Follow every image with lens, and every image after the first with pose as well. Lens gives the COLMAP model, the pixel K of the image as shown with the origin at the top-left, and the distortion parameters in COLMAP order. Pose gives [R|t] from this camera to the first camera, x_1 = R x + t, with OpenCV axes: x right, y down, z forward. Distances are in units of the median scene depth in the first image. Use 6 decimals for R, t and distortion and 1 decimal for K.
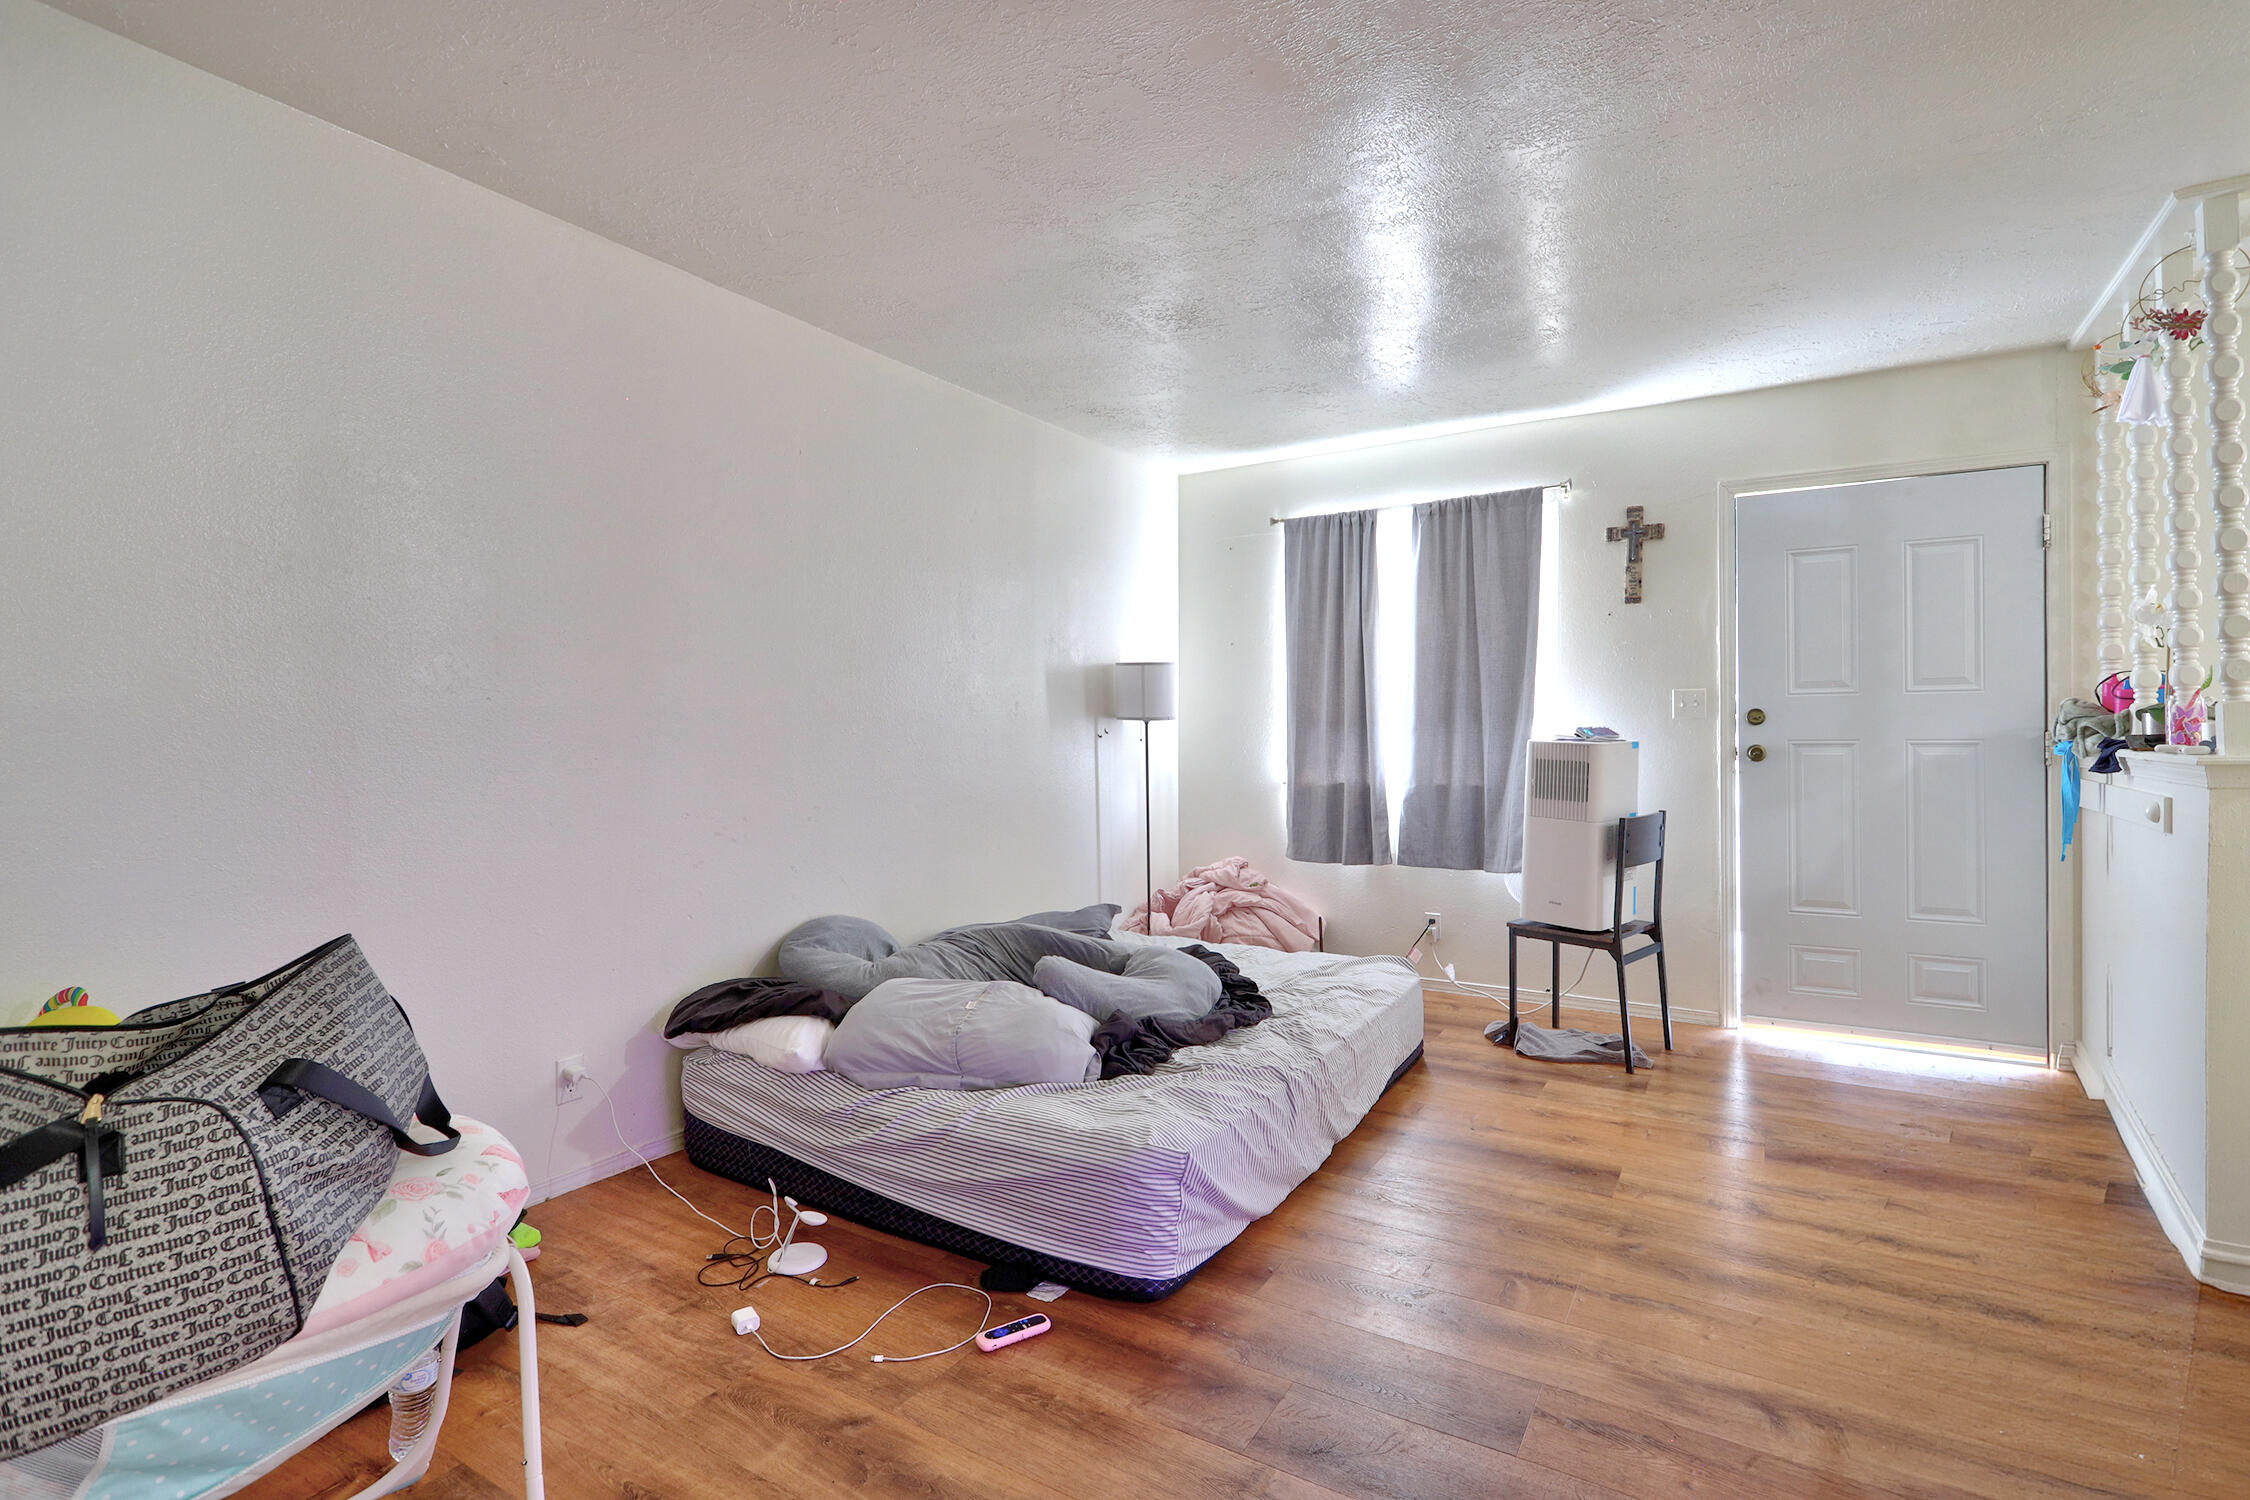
lens RADIAL K [[1060.1, 0, 1128.0], [0, 1060.1, 745.3], [0, 0, 1]] dist [-0.004167, 0.001149]
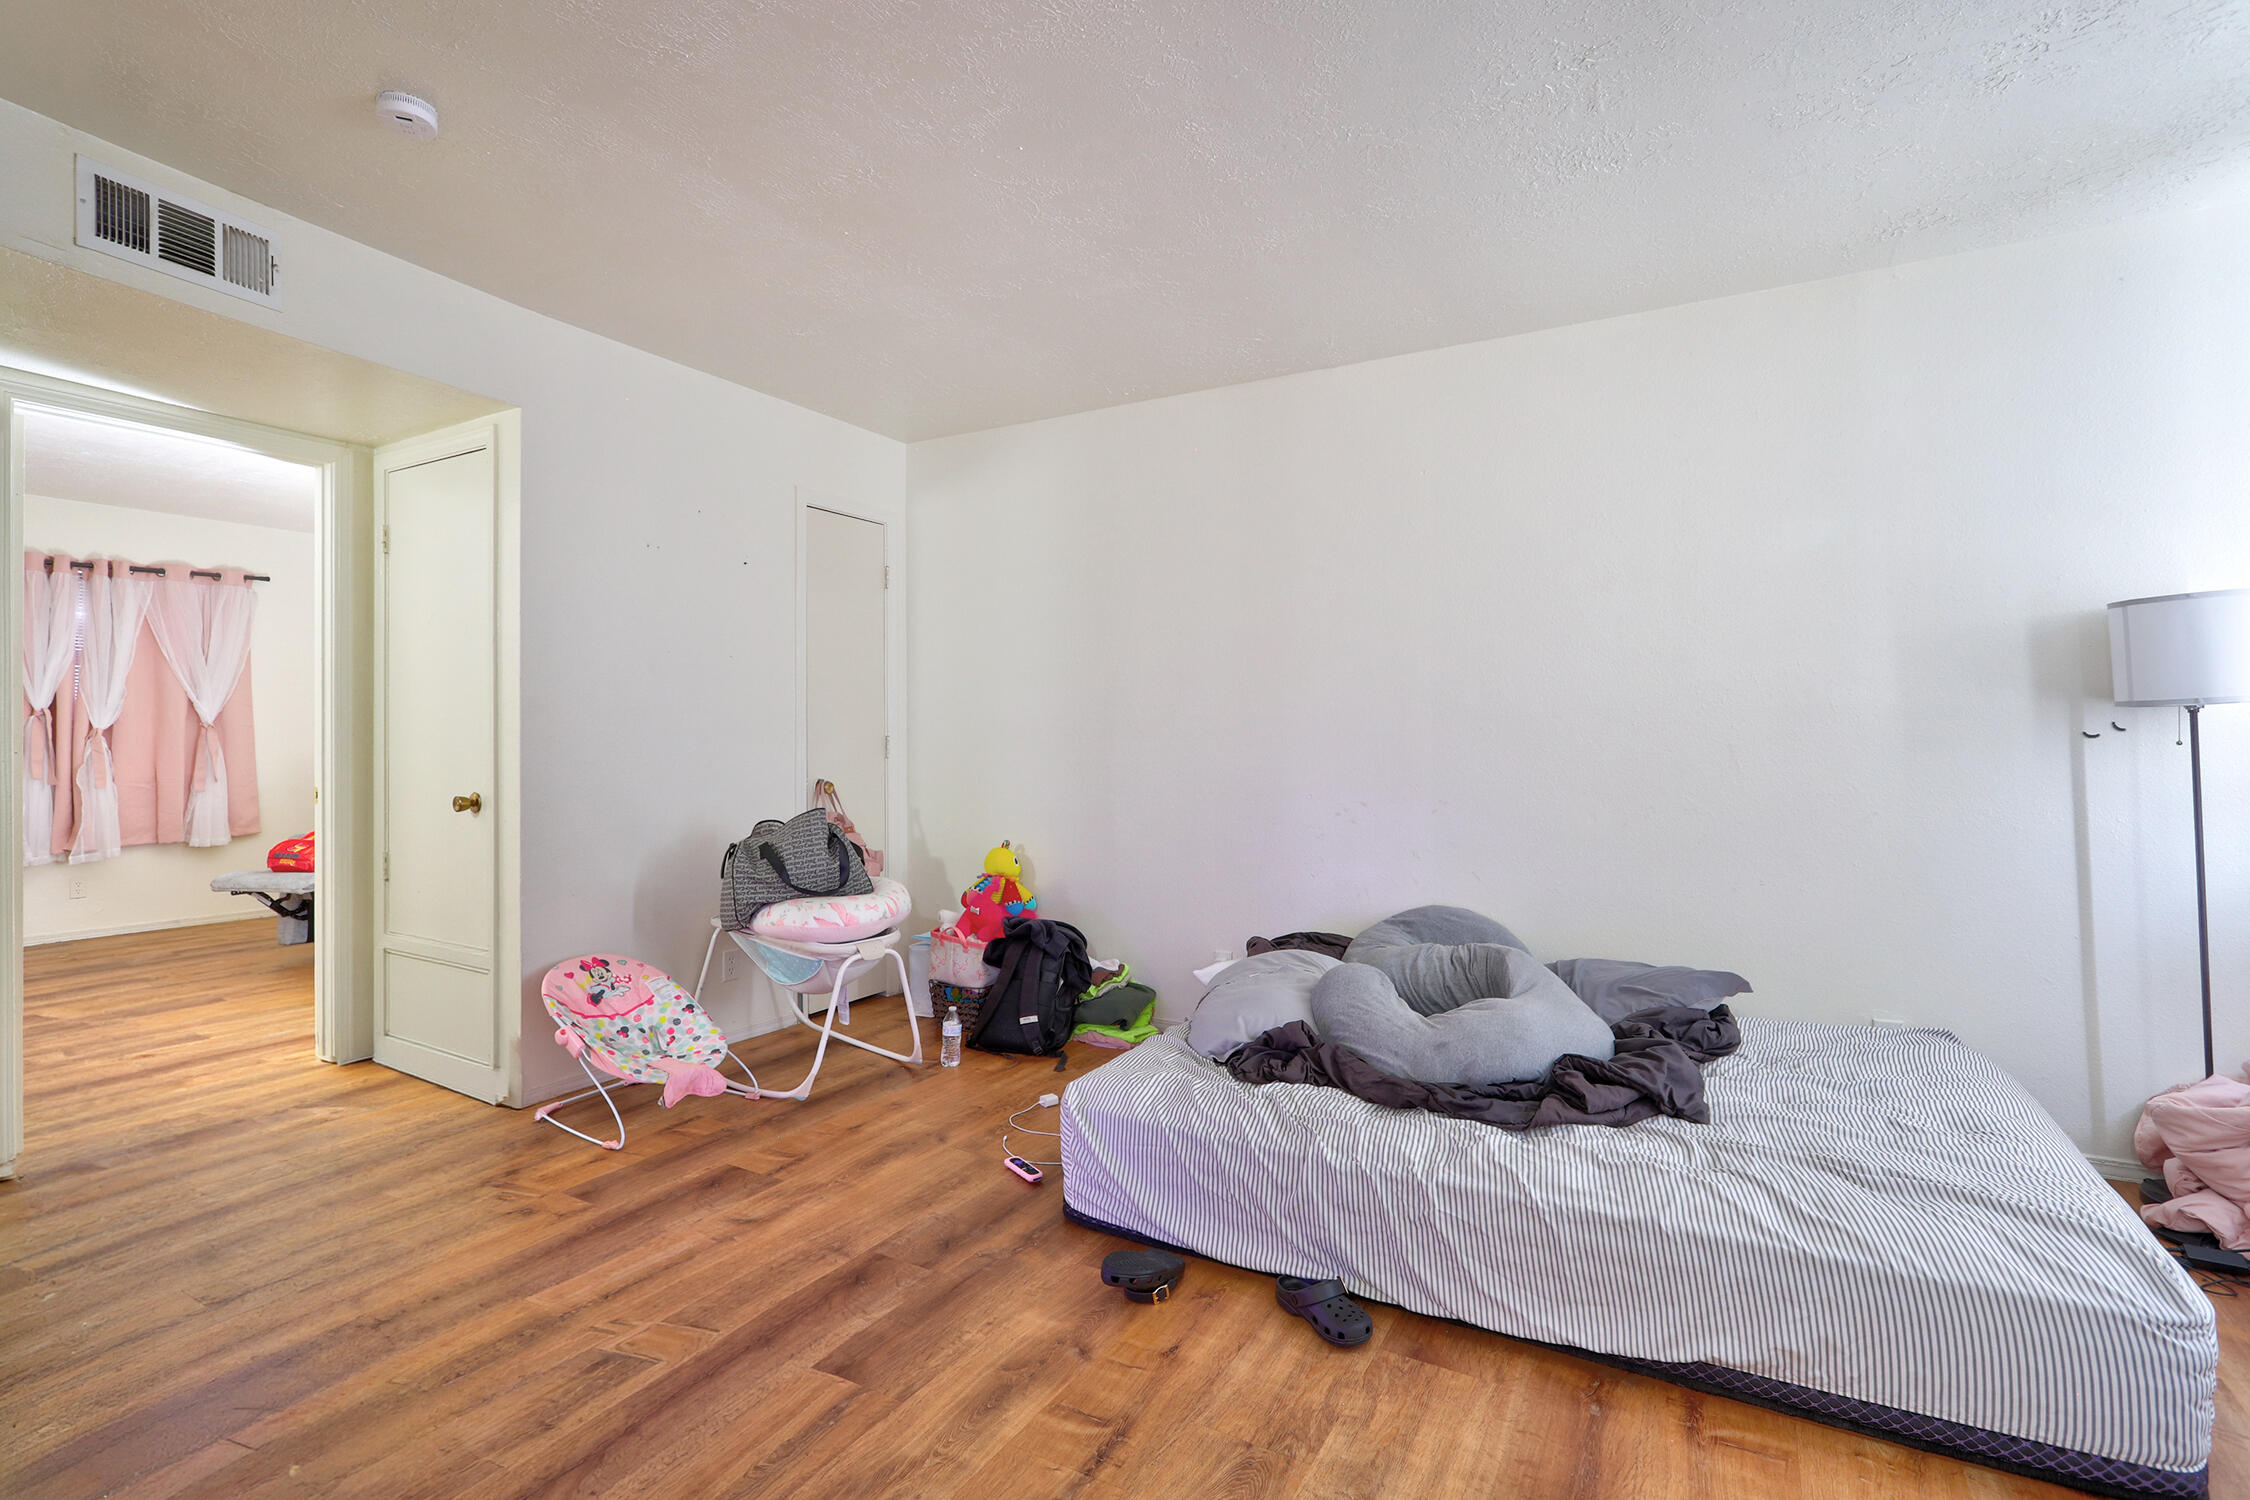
lens RADIAL K [[1060.1, 0, 1136.2], [0, 1060.1, 746.4], [0, 0, 1]] dist [-0.004167, 0.001149]
pose [[0.031335, 0.009675, -0.999462, 1.294846], [-0.005327, 0.999941, 0.009513, -0.013479], [0.999495, 0.005026, 0.031385, 1.116314]]
